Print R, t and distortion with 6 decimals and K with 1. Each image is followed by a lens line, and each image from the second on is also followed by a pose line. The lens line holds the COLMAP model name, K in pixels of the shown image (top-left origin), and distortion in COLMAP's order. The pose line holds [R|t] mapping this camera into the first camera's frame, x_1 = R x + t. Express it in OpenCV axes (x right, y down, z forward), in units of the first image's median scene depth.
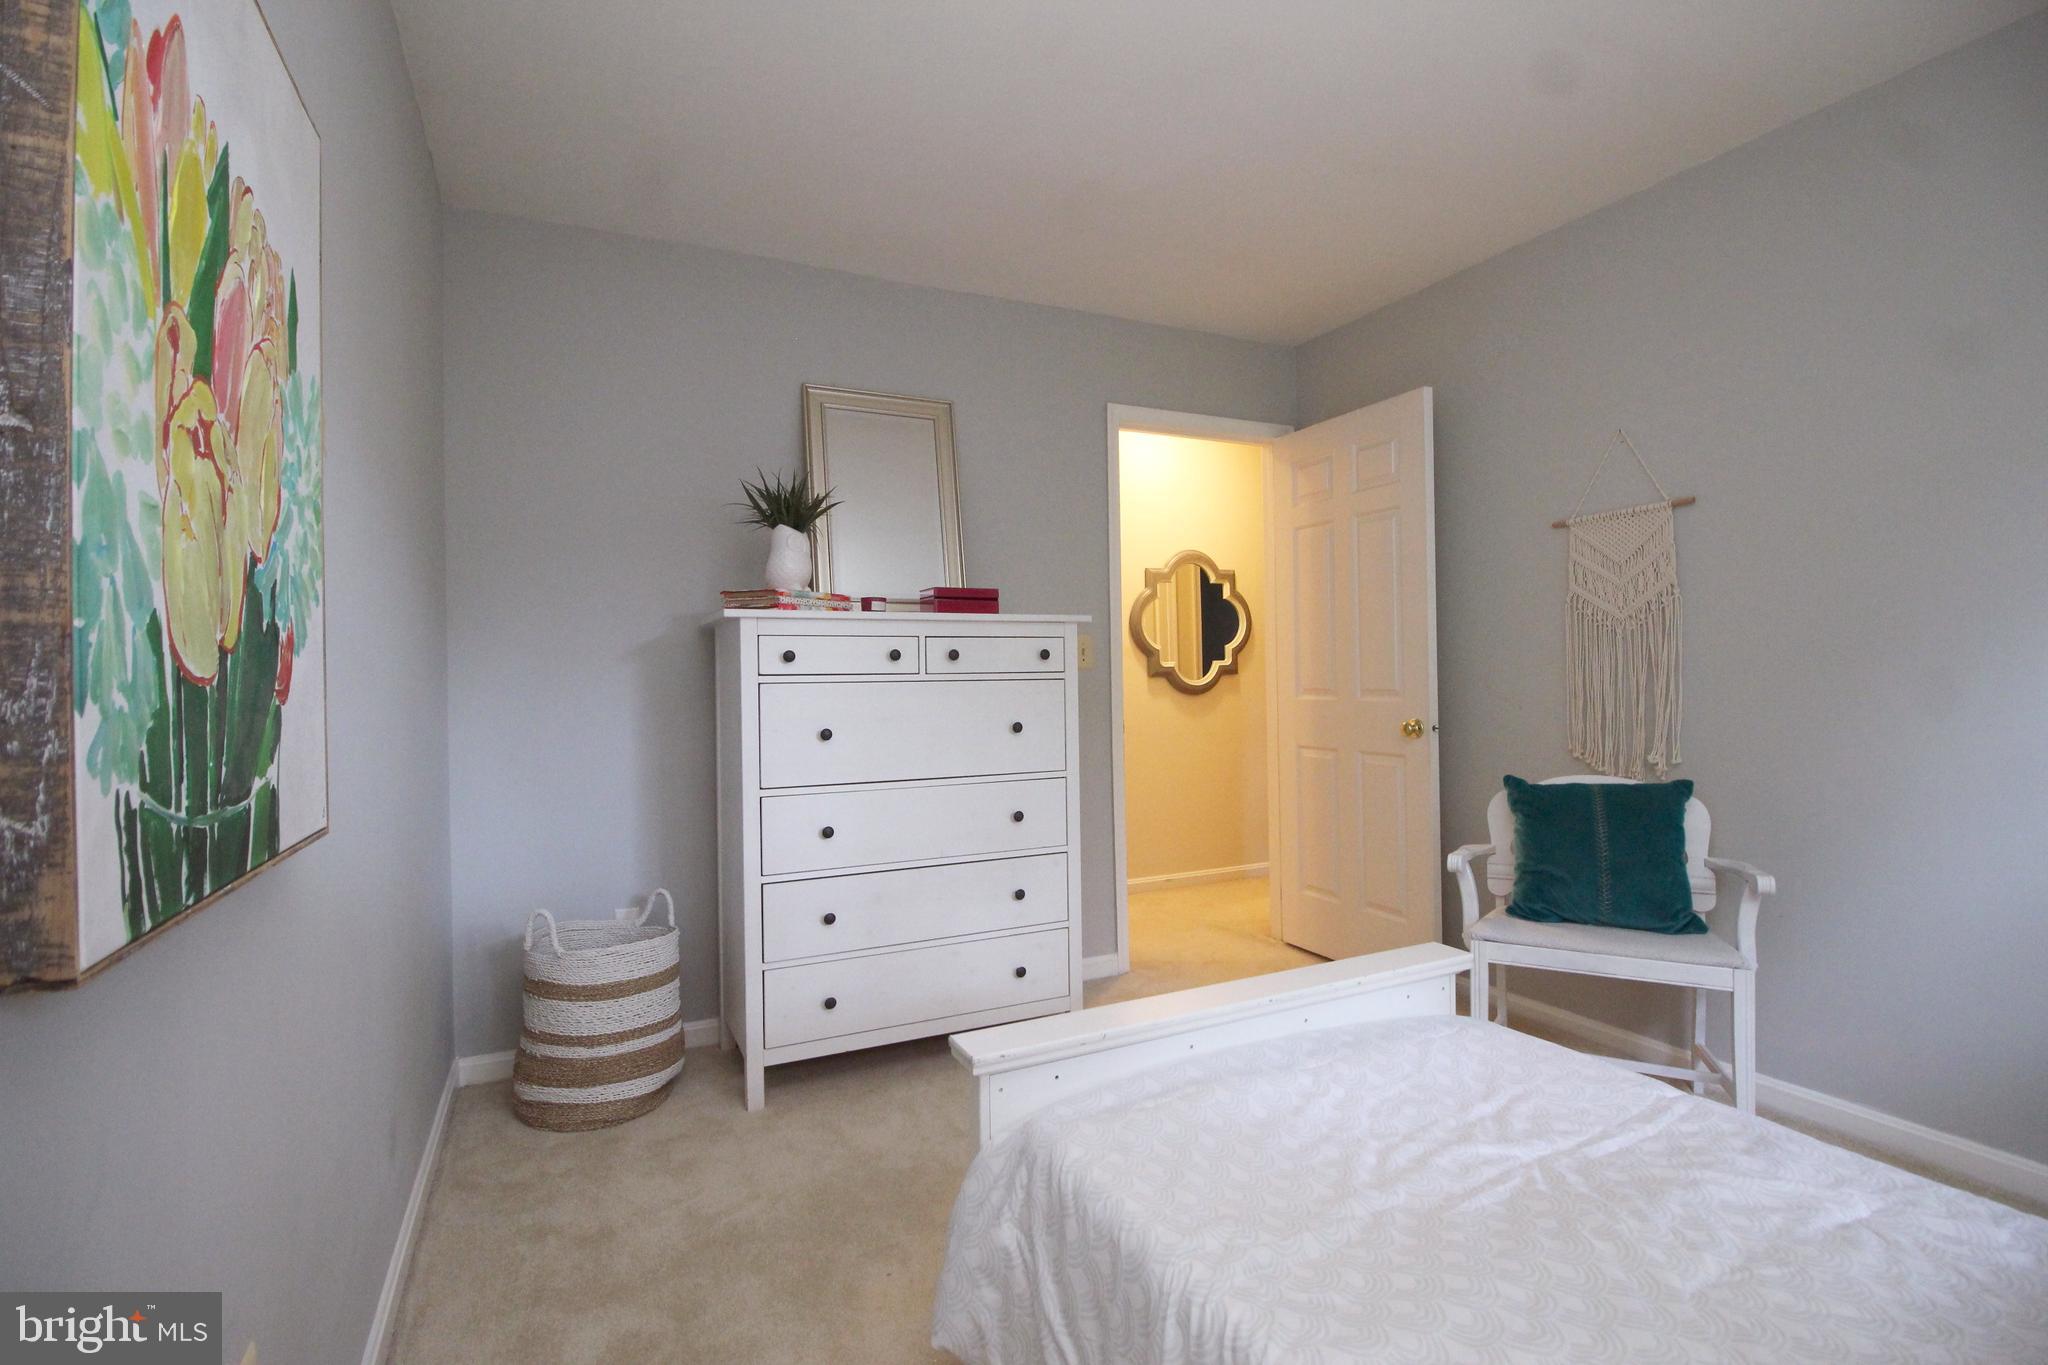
lens RADIAL K [[940.1, 0, 1016.8], [0, 940.1, 677.4], [0, 0, 1]] dist [-0.012381, -0.001269]
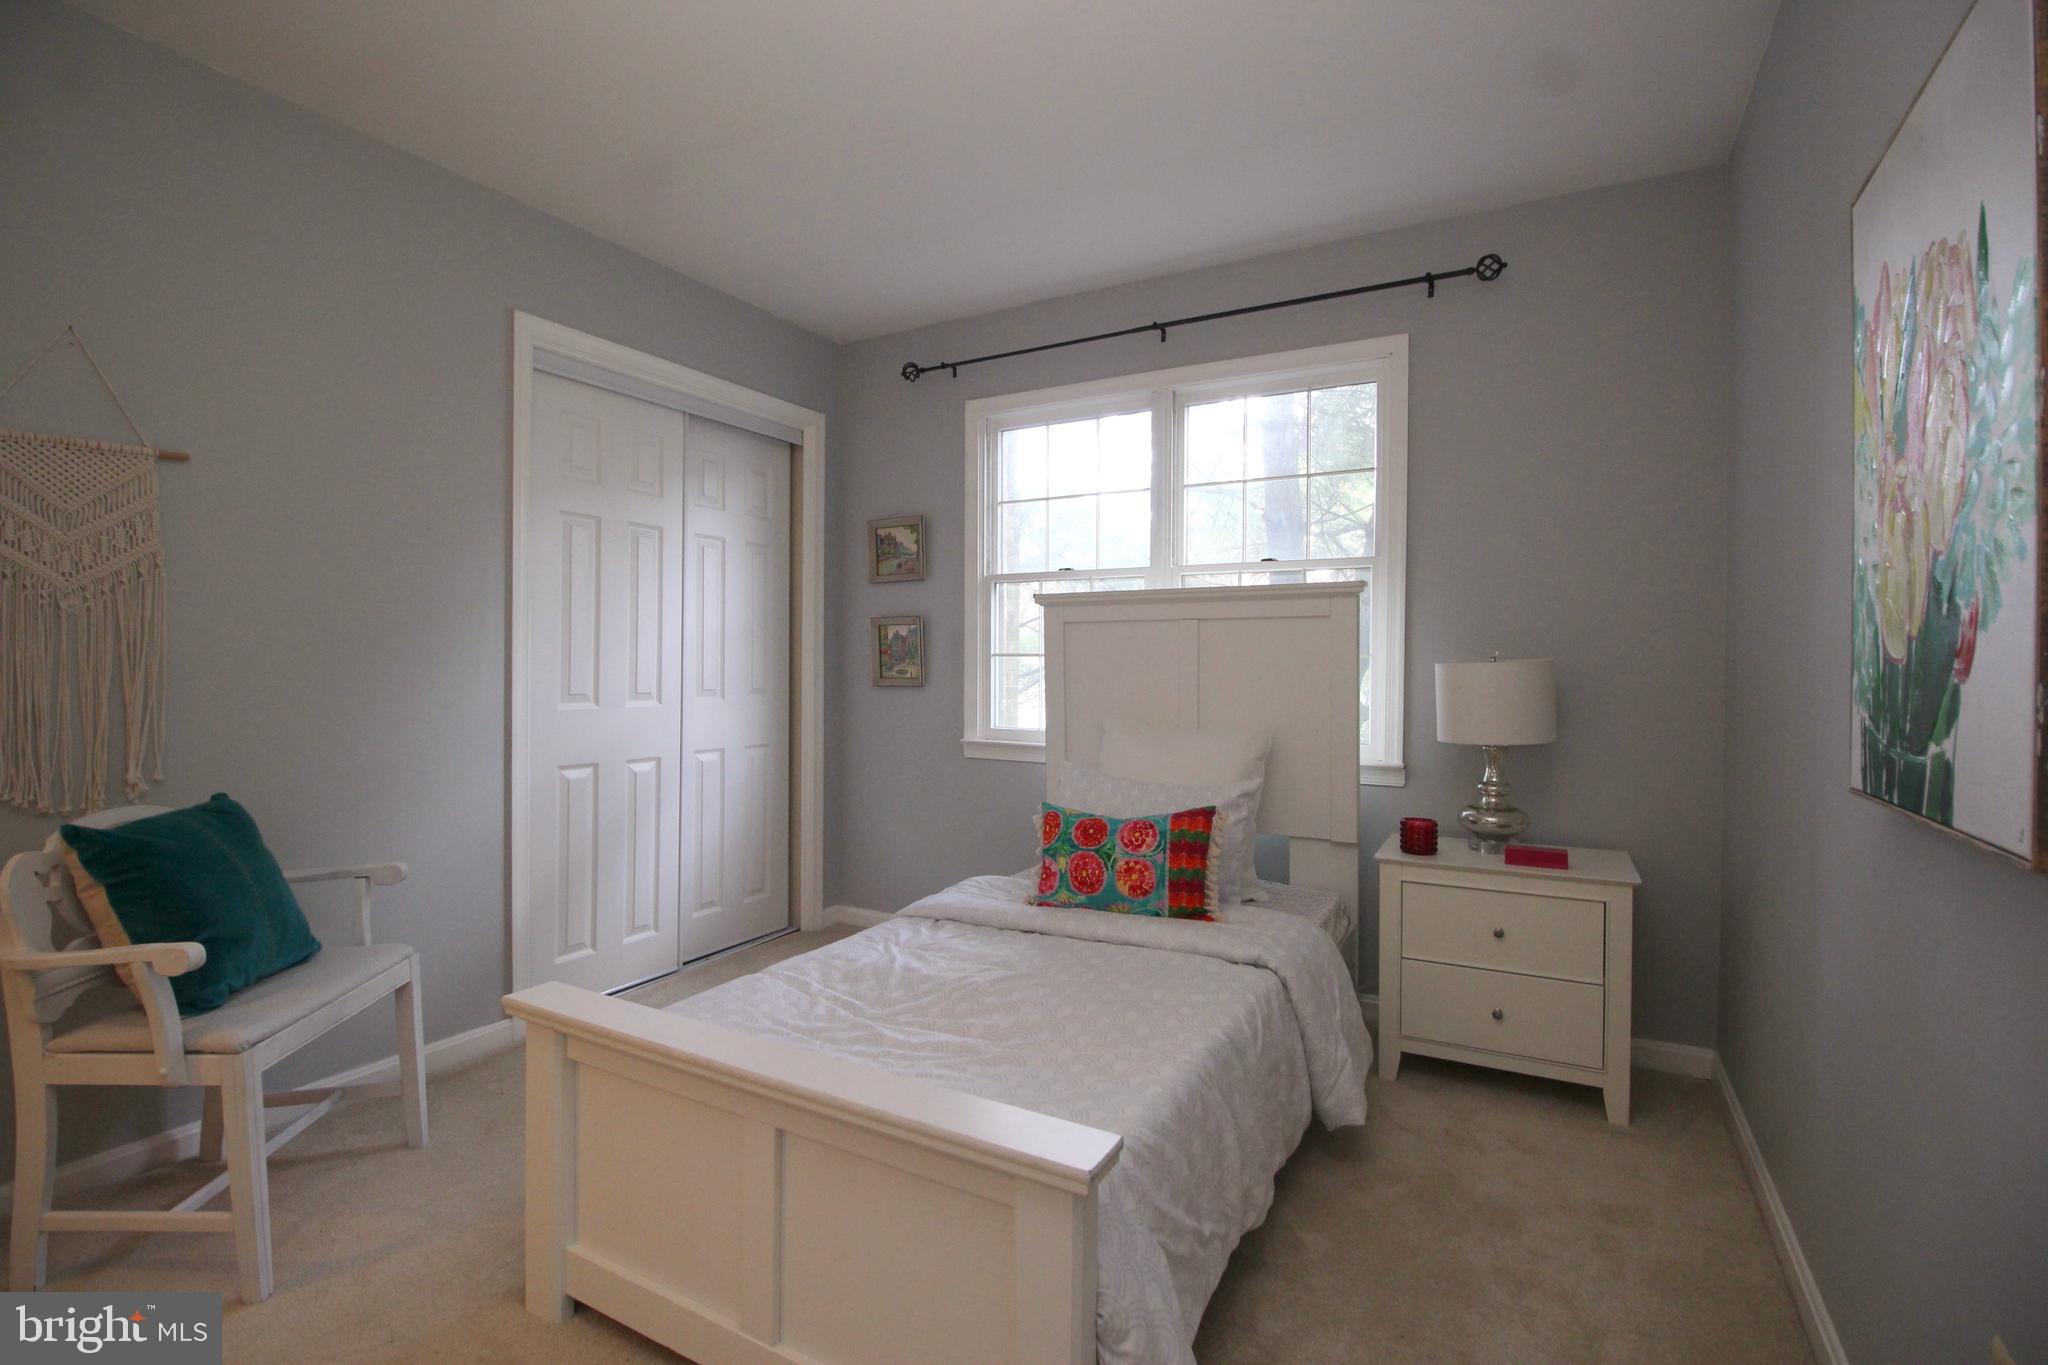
lens RADIAL K [[940.1, 0, 1015.8], [0, 940.1, 675.3], [0, 0, 1]] dist [-0.012381, -0.001269]
pose [[-0.570032, 0.001633, 0.821621, -1.061993], [0.004666, 0.999988, 0.001250, 0.014803], [-0.821609, 0.004546, -0.570033, 2.479917]]
